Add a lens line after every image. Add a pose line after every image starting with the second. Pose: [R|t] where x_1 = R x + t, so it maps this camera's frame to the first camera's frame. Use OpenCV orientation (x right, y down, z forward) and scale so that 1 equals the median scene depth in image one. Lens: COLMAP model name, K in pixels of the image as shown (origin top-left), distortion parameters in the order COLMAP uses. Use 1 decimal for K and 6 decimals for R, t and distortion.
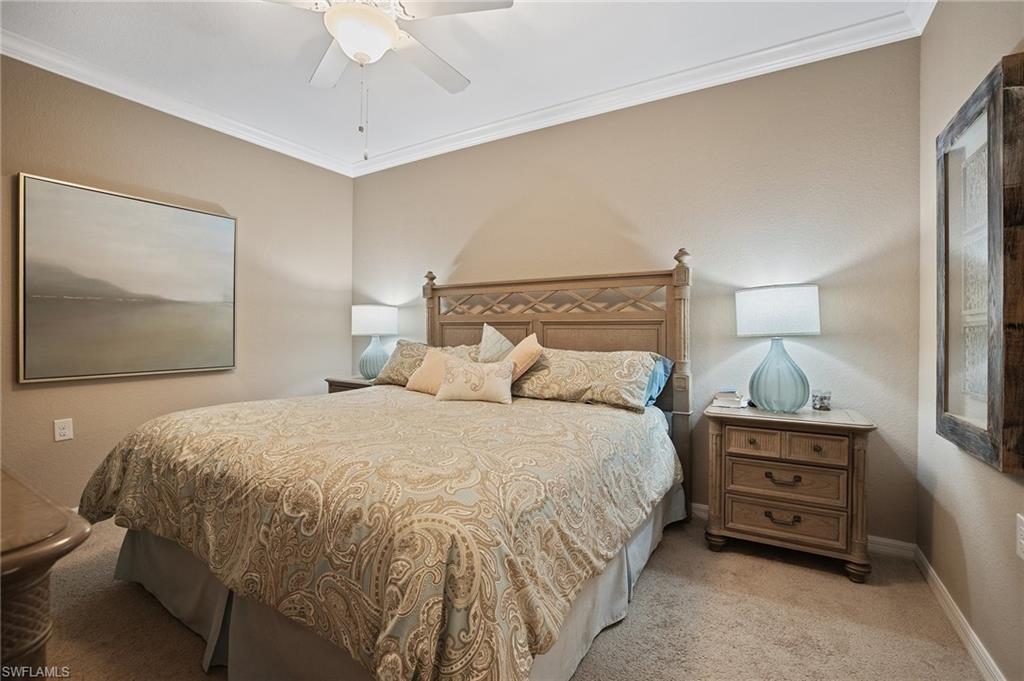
lens RADIAL K [[450.0, 0, 513.7], [0, 450.0, 336.6], [0, 0, 1]] dist [-0.028702, 0.004202]
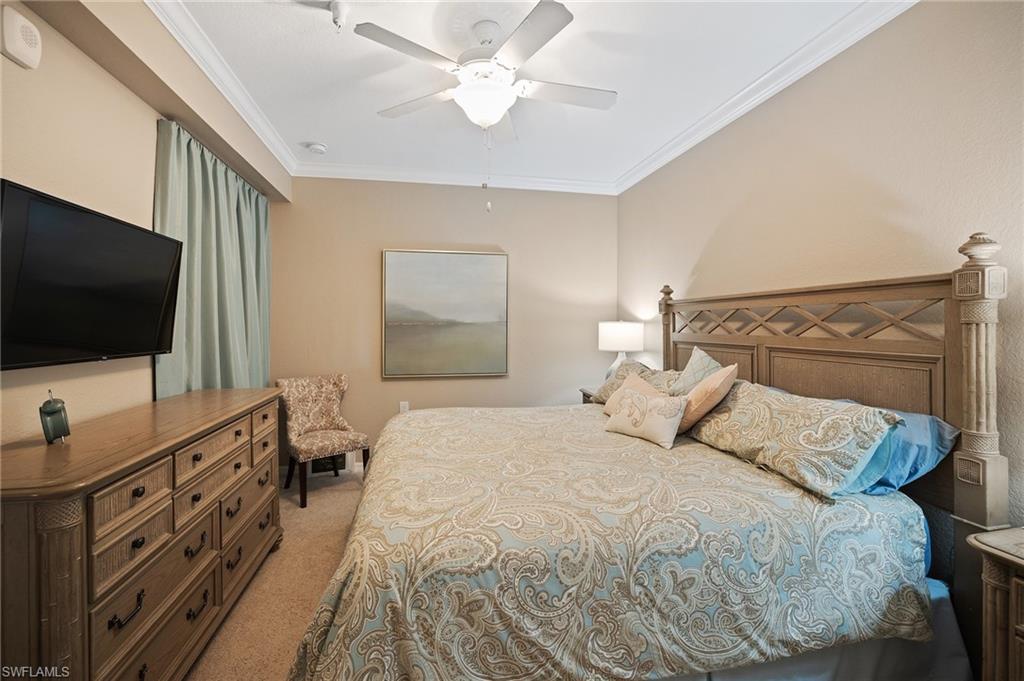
lens RADIAL K [[450.0, 0, 515.7], [0, 450.0, 332.3], [0, 0, 1]] dist [-0.028702, 0.004202]
pose [[0.678841, 0.011693, -0.734192, 0.390616], [-0.011083, 0.999922, 0.005678, -0.068445], [0.734201, 0.004283, 0.678918, 0.197102]]
